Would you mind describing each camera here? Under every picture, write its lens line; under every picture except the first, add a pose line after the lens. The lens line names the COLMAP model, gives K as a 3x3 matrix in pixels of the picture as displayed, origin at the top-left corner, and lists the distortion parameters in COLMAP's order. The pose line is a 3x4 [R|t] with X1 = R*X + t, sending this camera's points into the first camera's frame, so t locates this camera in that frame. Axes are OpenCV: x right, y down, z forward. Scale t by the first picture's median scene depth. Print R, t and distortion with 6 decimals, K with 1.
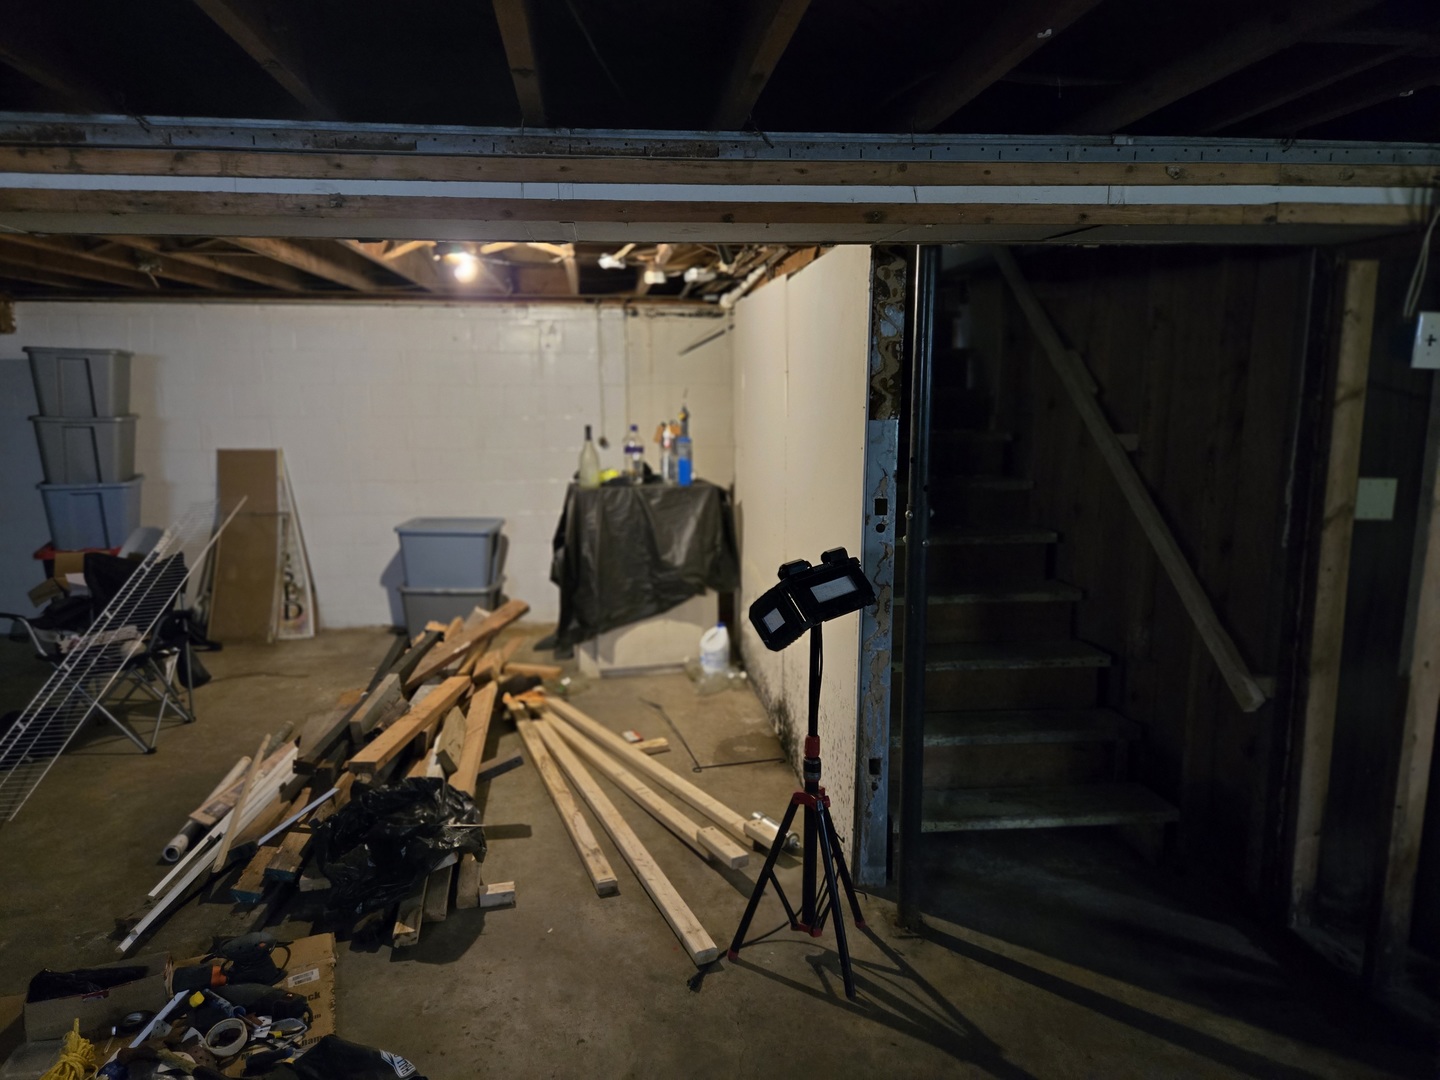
lens RADIAL K [[961.7, 0, 720.0], [0, 961.7, 540.0], [0, 0, 1]] dist [0.005711, 0.004899]
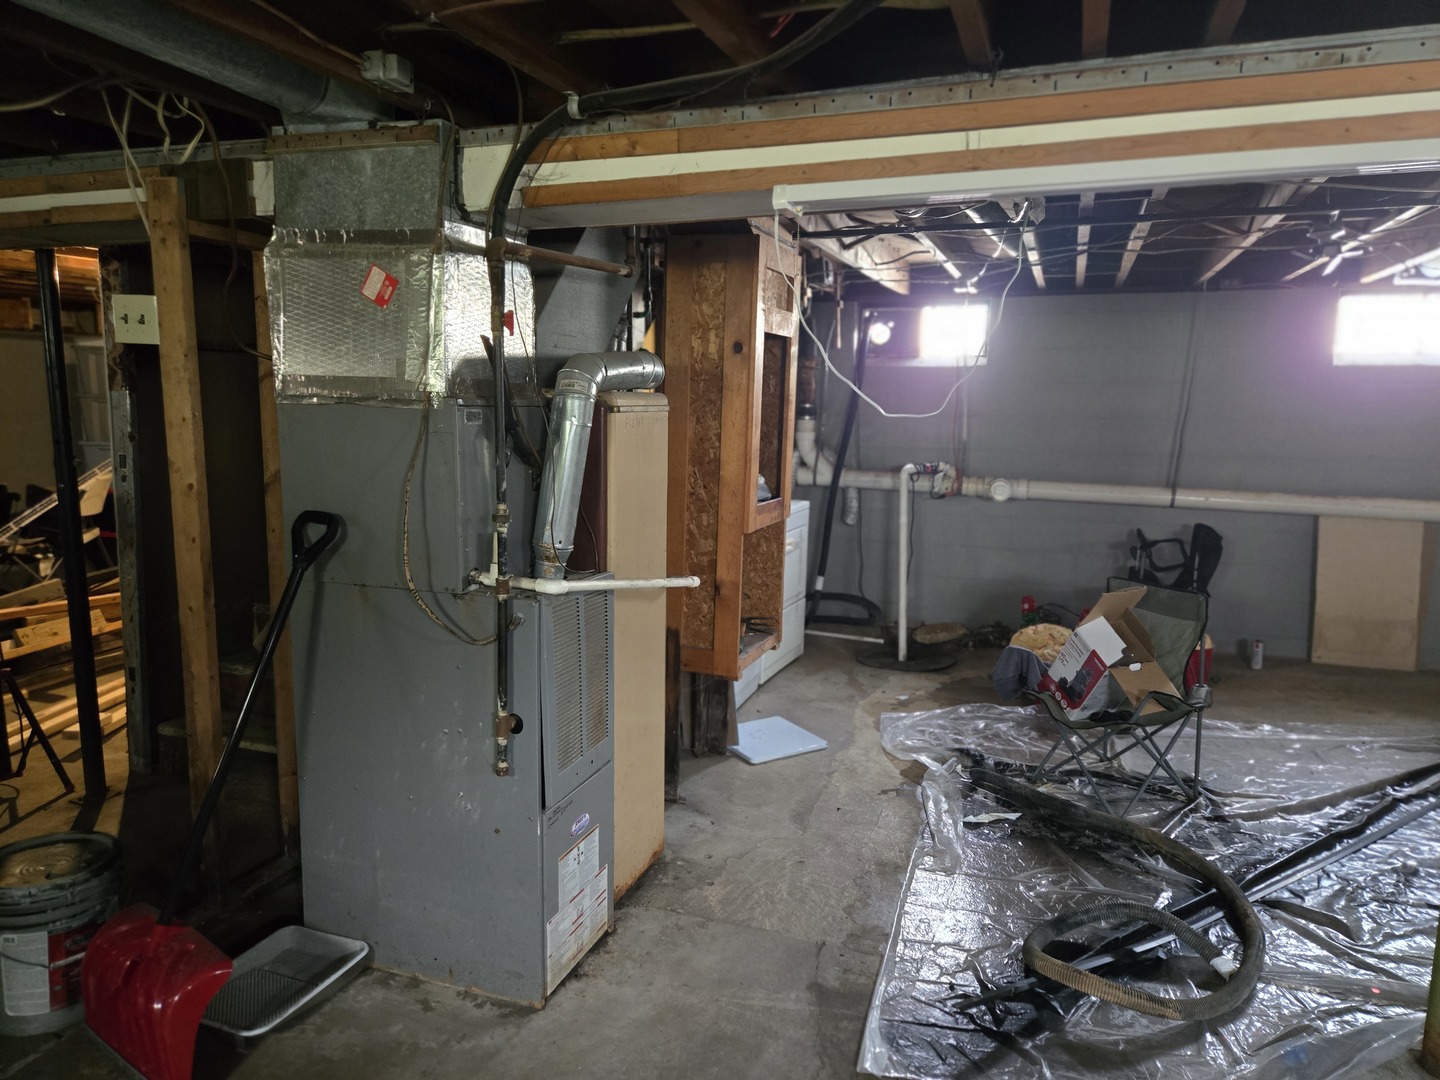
lens RADIAL K [[983.6, 0, 720.0], [0, 983.6, 540.0], [0, 0, 1]] dist [0.005577, 0.001852]
pose [[0.895396, 0.065907, -0.440366, 1.439140], [-0.058426, 0.997824, 0.030541, -0.017531], [0.441421, -0.001618, 0.897299, 0.202772]]
